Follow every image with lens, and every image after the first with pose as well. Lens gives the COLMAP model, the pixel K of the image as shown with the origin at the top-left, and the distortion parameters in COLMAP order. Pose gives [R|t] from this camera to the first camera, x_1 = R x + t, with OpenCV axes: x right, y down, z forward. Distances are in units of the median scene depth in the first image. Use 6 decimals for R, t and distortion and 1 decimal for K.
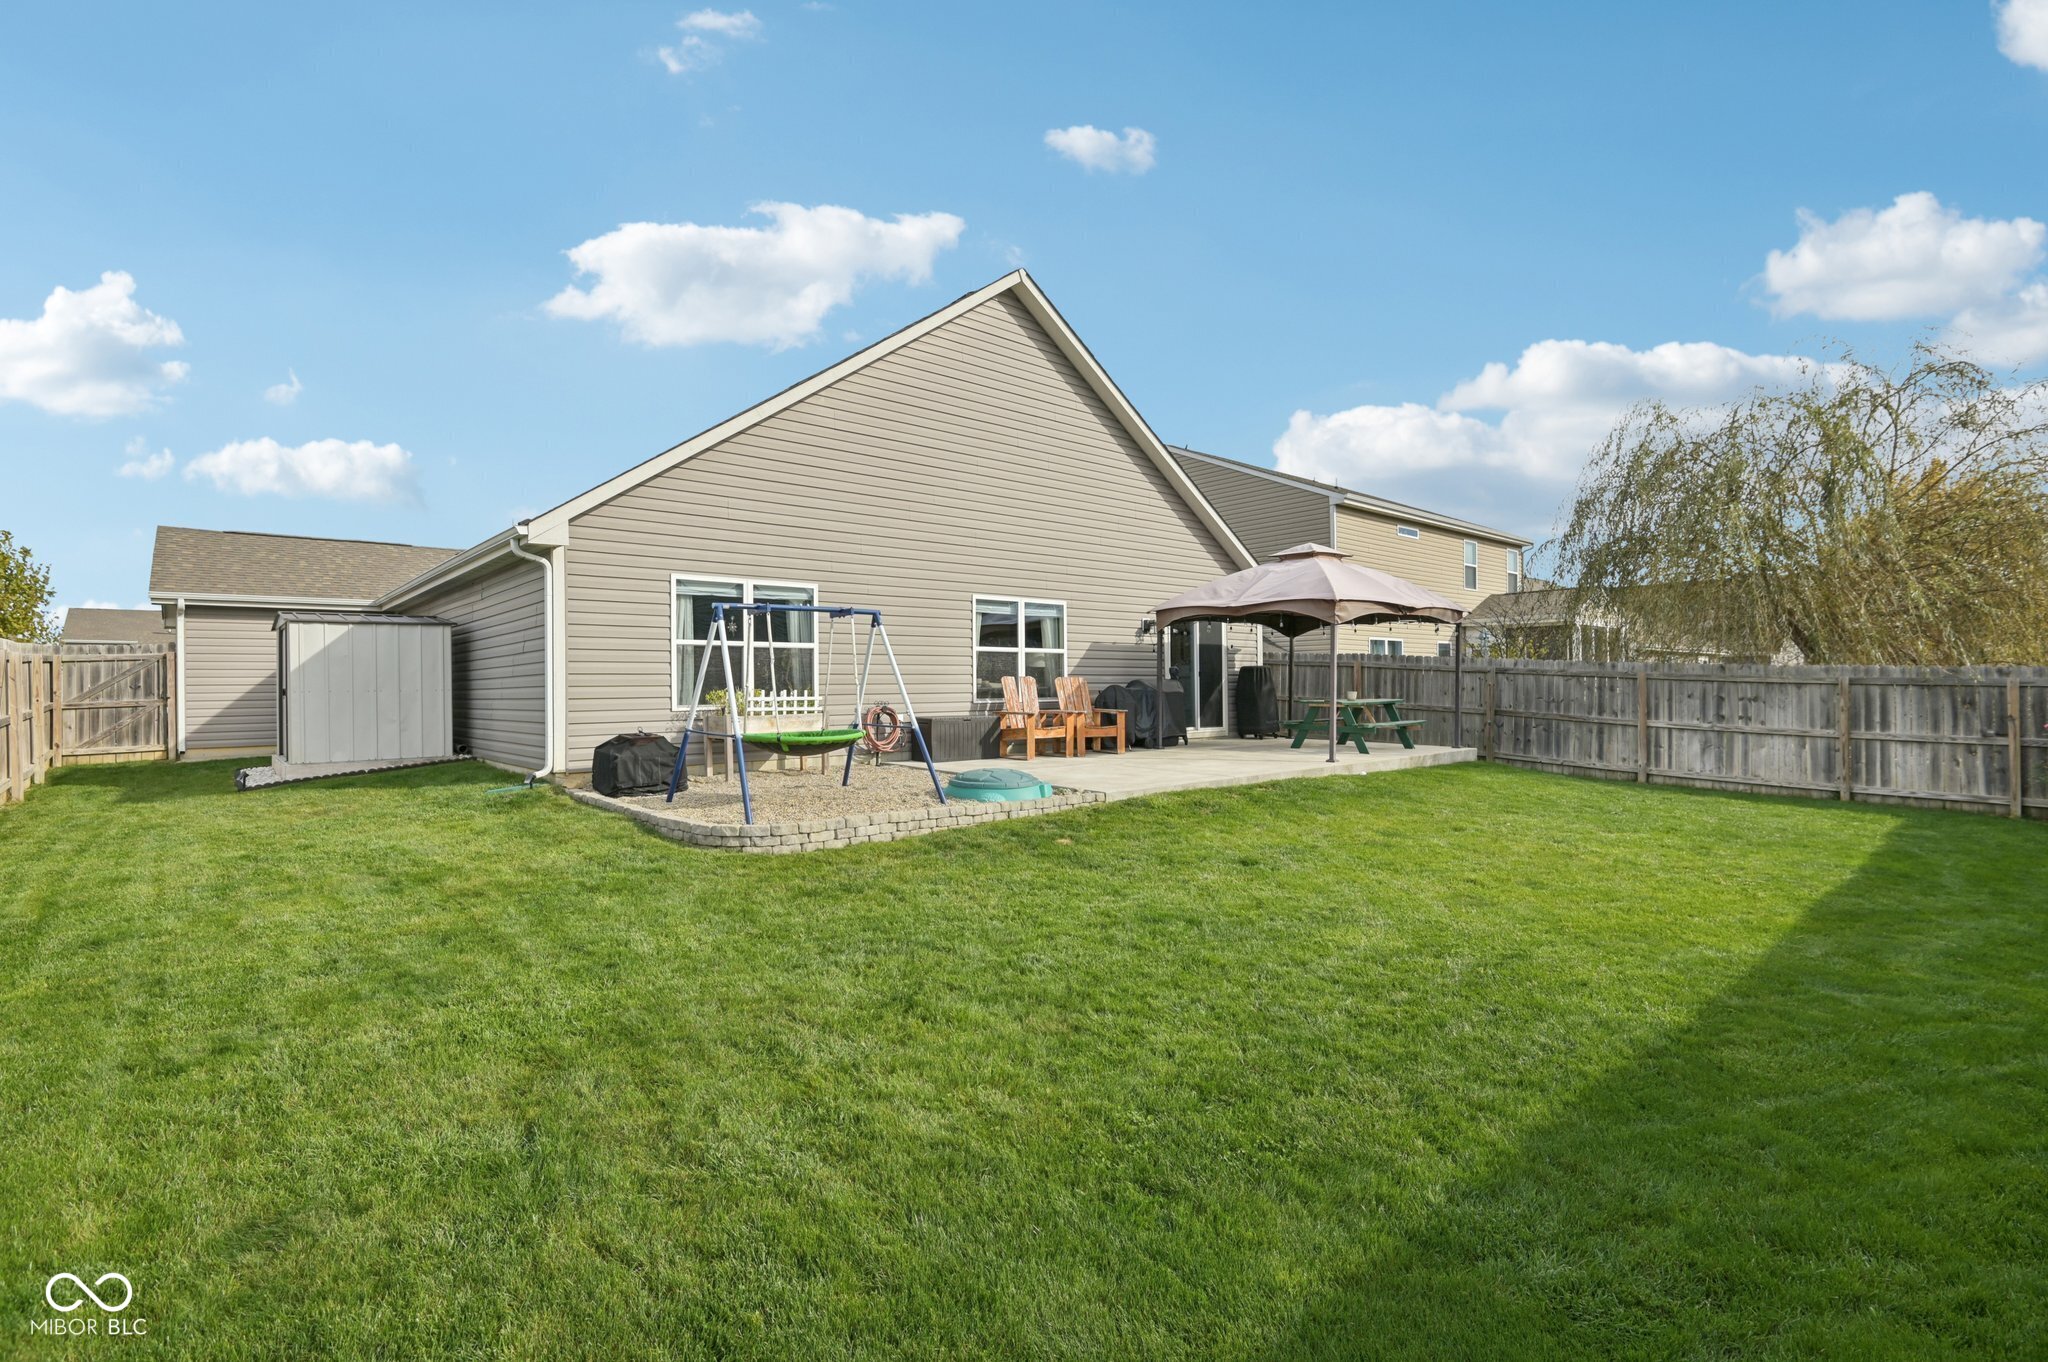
lens RADIAL K [[935.6, 0, 1024.0], [0, 935.6, 681.0], [0, 0, 1]] dist [-0.011705, 0.000072]
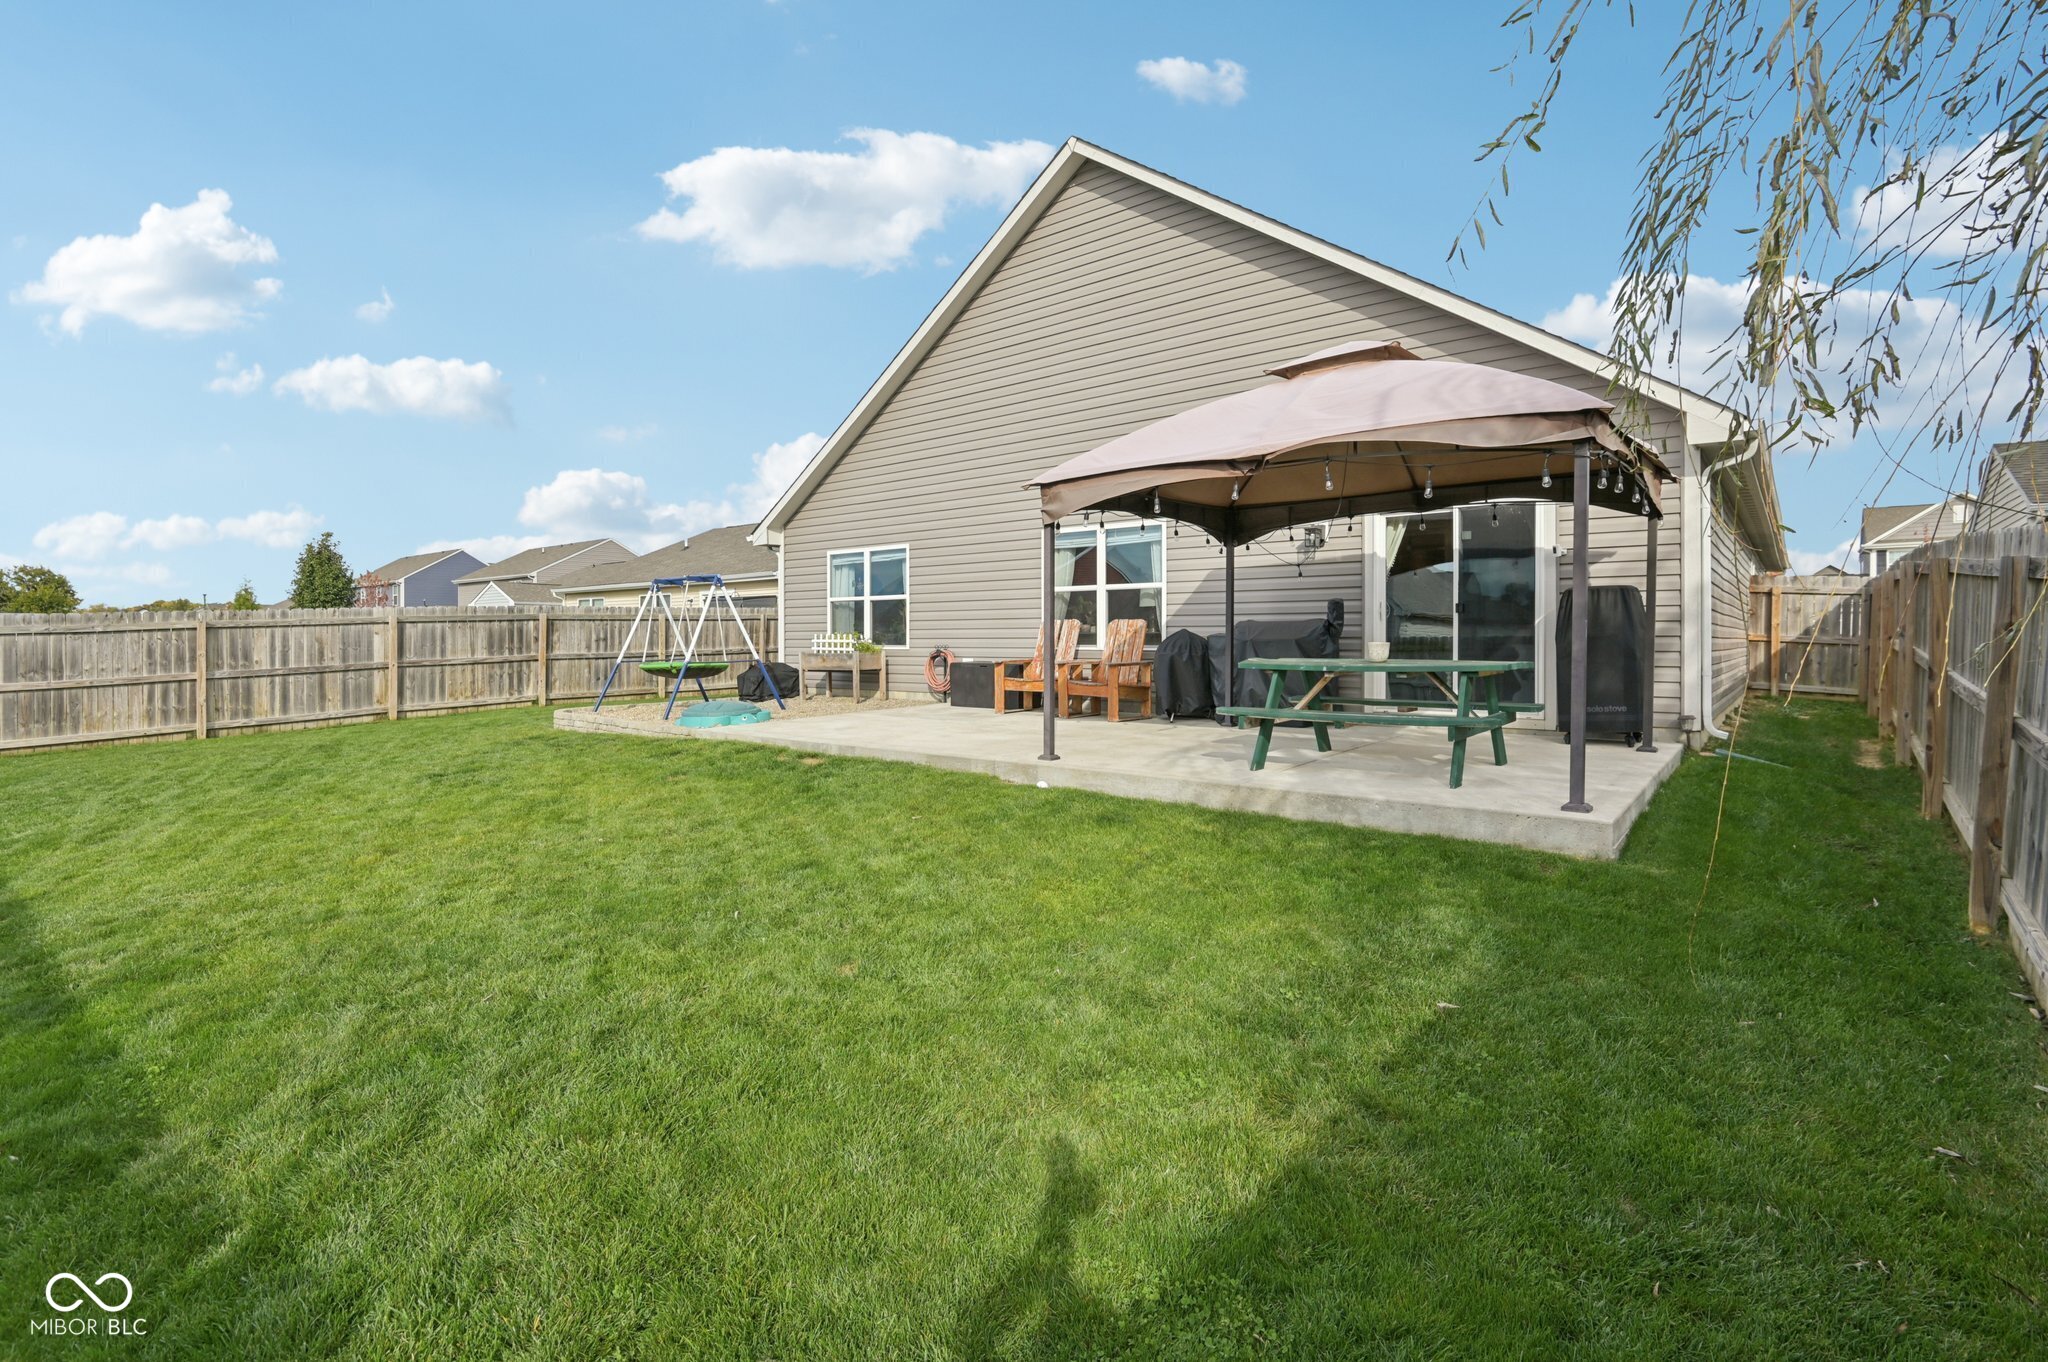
lens RADIAL K [[1004.7, 0, 1019.7], [0, 1004.7, 635.3], [0, 0, 1]] dist [0.000662, 0.000016]
pose [[0.152781, 0.010349, -0.988206, 0.839037], [0.014286, 0.999818, 0.012680, -0.002659], [0.988157, -0.016055, 0.152605, 0.758128]]
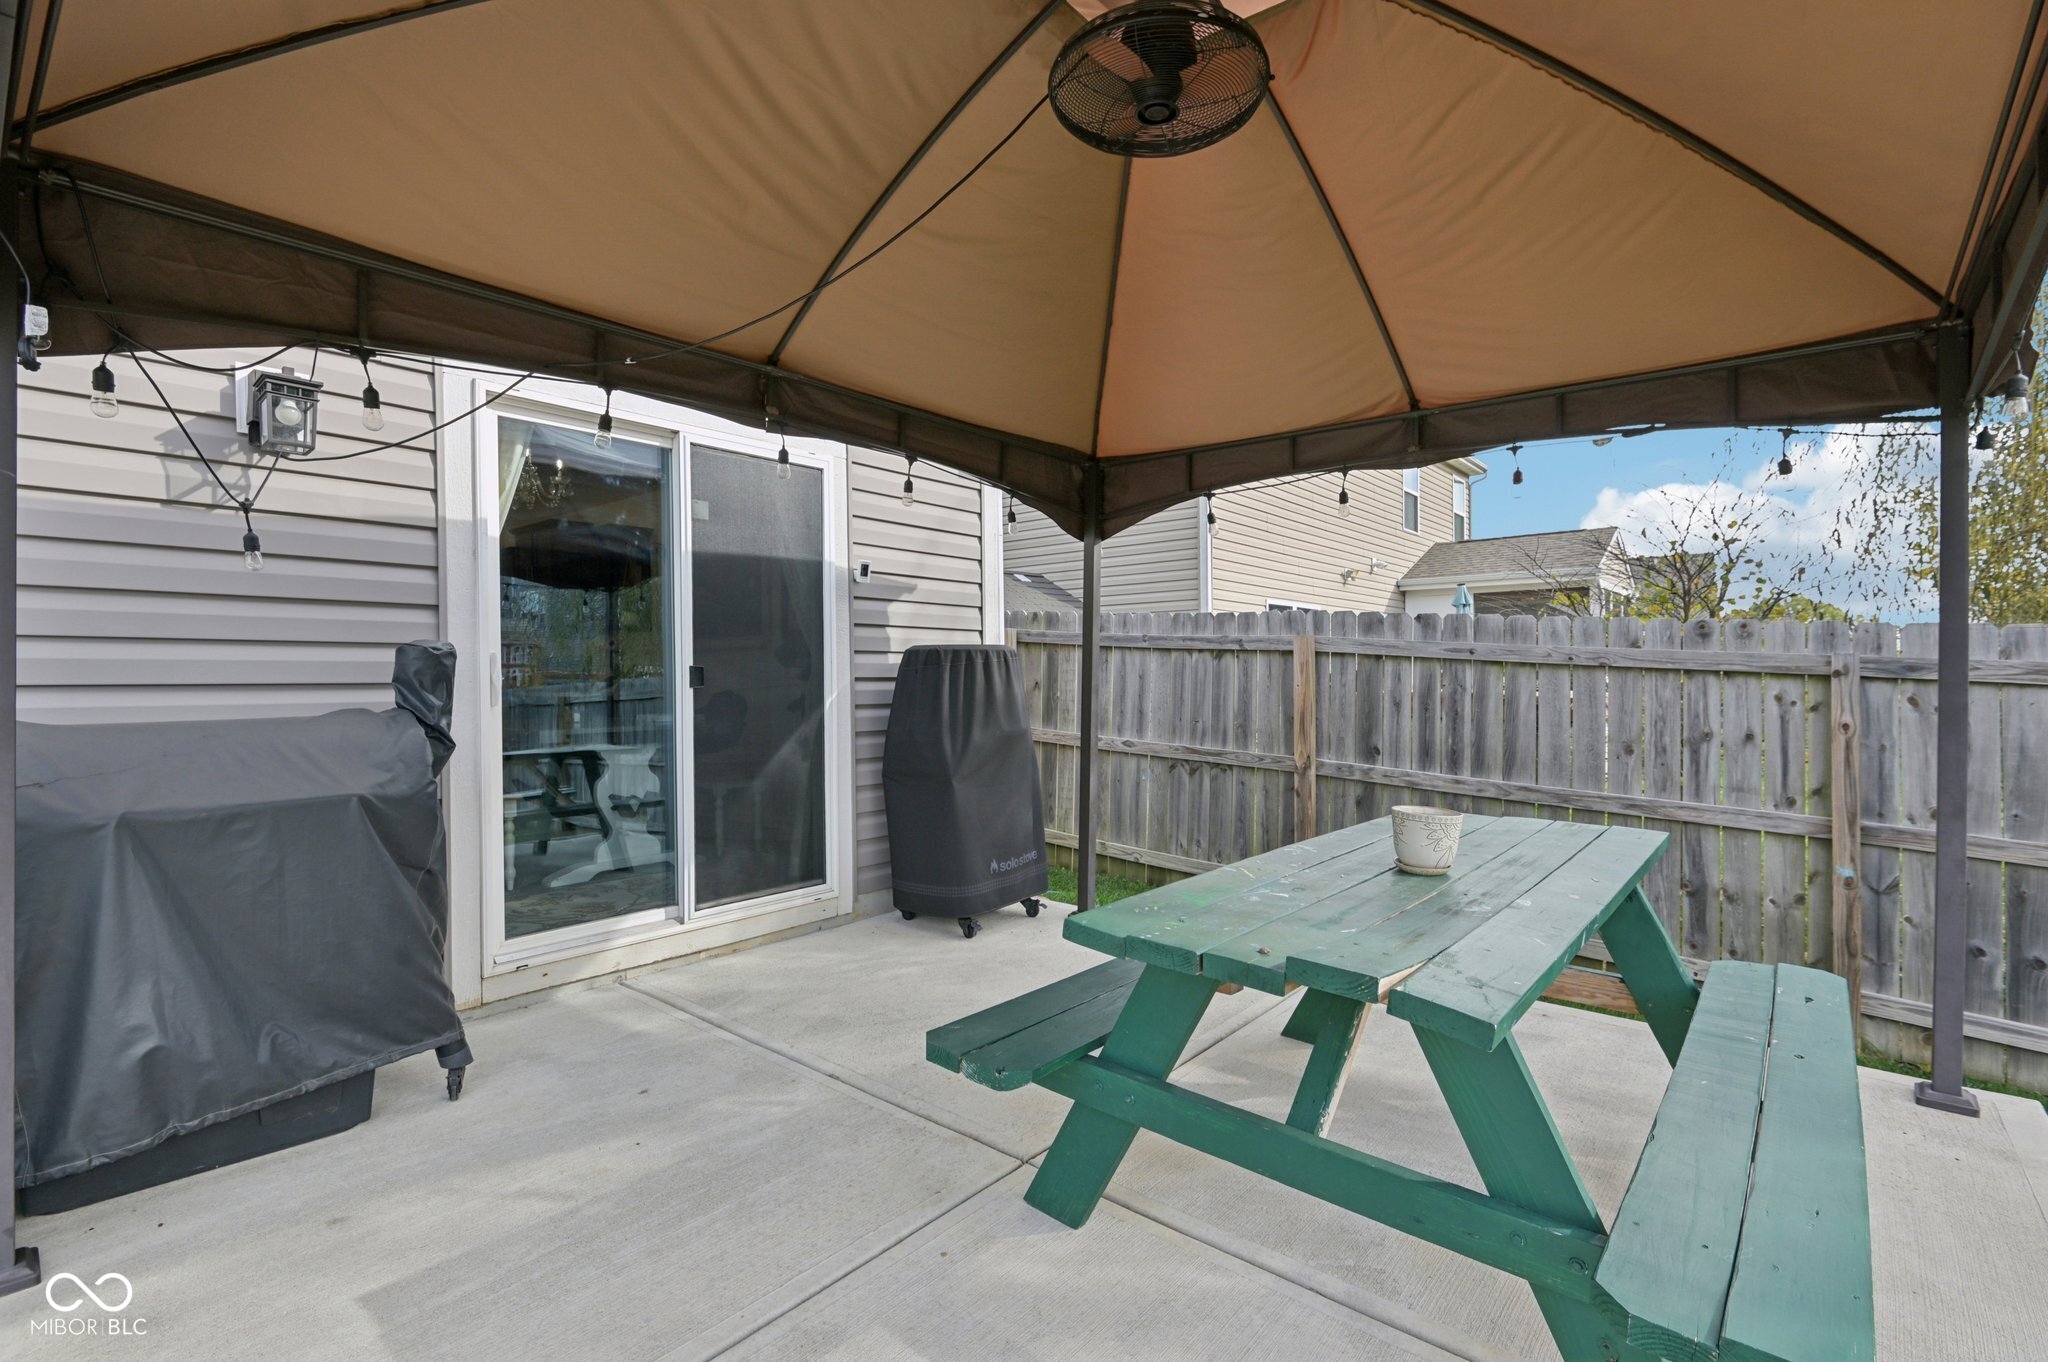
lens RADIAL K [[948.9, 0, 1014.4], [0, 948.9, 671.4], [0, 0, 1]] dist [-0.015646, -0.000068]
pose [[0.988733, 0.009726, 0.149373, 0.266668], [-0.010710, 0.999926, 0.005787, -0.012557], [-0.149306, -0.007321, 0.988764, 0.870947]]
